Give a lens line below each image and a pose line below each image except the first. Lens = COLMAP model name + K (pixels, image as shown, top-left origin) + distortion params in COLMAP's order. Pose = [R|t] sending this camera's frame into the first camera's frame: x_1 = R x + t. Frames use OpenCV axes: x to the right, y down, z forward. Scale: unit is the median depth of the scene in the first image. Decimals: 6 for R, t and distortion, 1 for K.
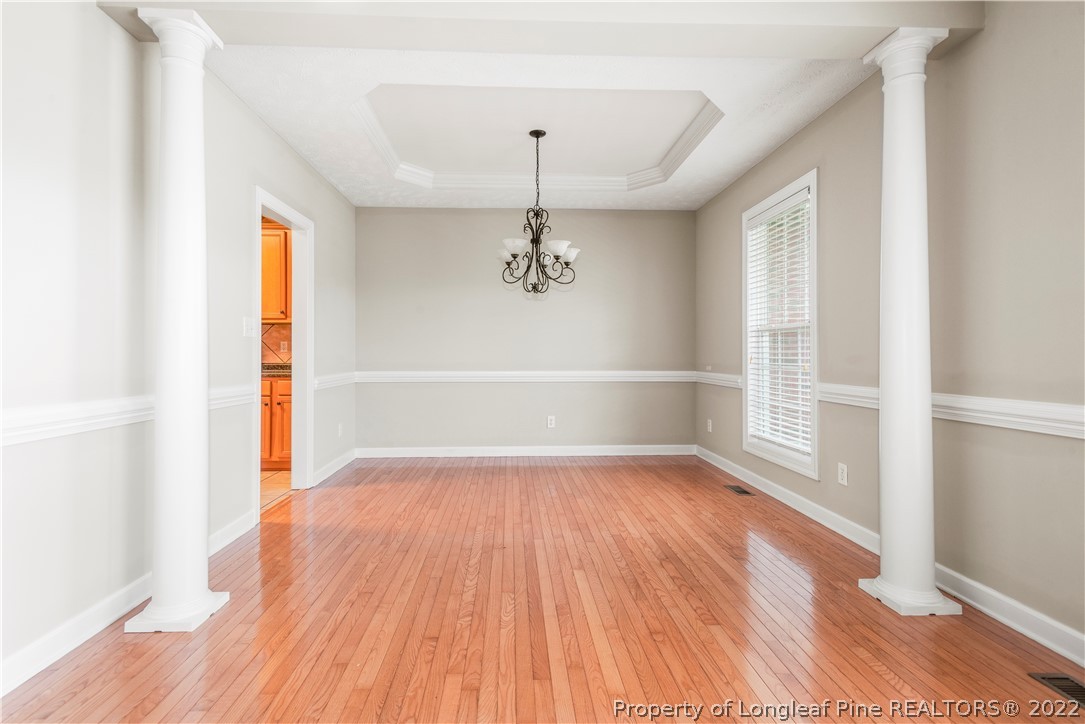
lens RADIAL K [[512.7, 0, 511.1], [0, 512.7, 357.2], [0, 0, 1]] dist [0.005140, -0.000962]
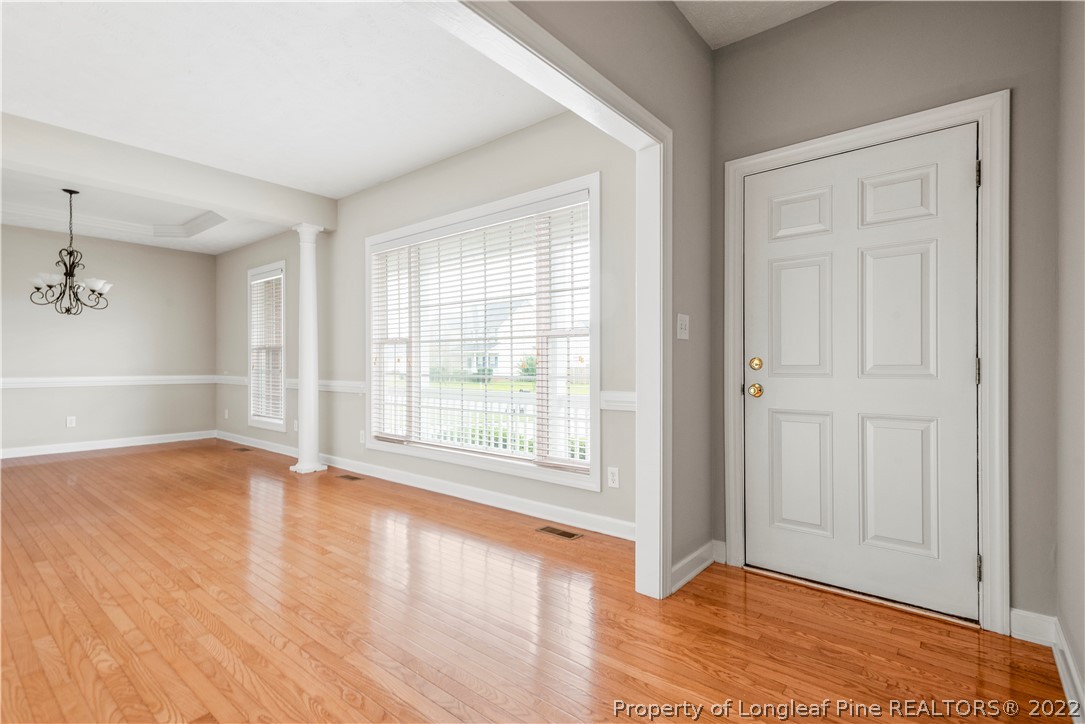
lens RADIAL K [[512.7, 0, 546.0], [0, 512.7, 365.9], [0, 0, 1]] dist [0.005140, -0.000962]
pose [[0.628734, -0.000007, 0.777621, -0.202923], [-0.000538, 1.000000, 0.000444, 0.001407], [-0.777621, -0.000697, 0.628733, -0.739017]]
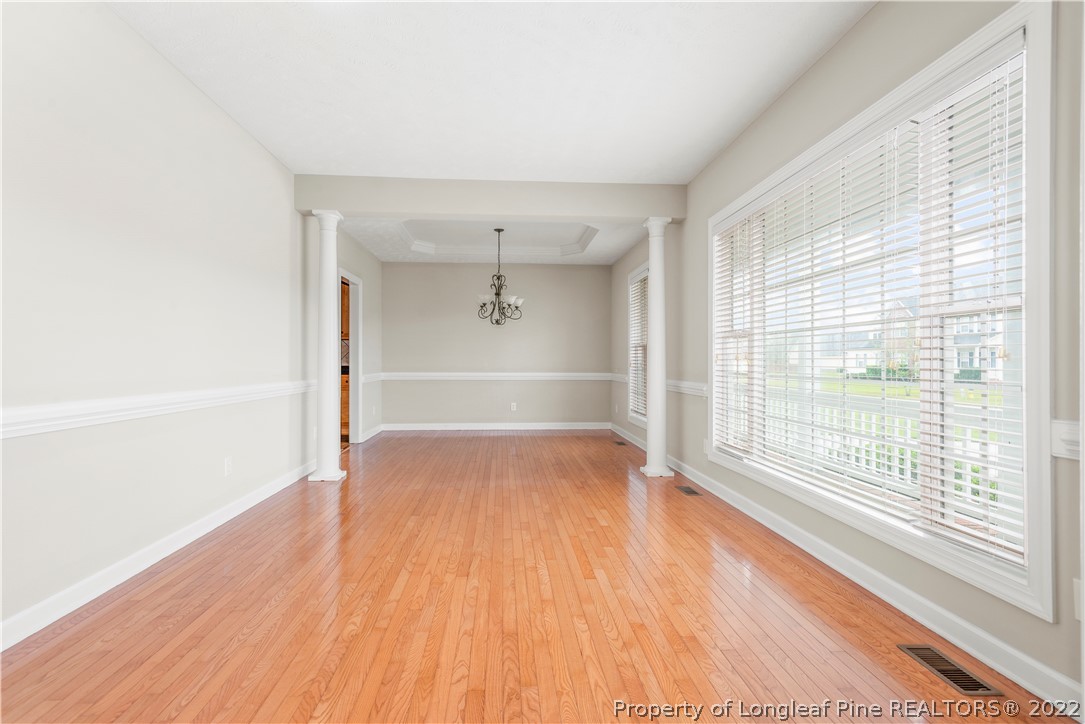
lens RADIAL K [[512.7, 0, 525.7], [0, 512.7, 352.4], [0, 0, 1]] dist [0.005140, -0.000962]
pose [[0.998825, 0.001827, 0.048426, 0.058446], [-0.000826, 0.999786, -0.020692, -0.000374], [-0.048454, 0.020628, 0.998612, -0.680058]]
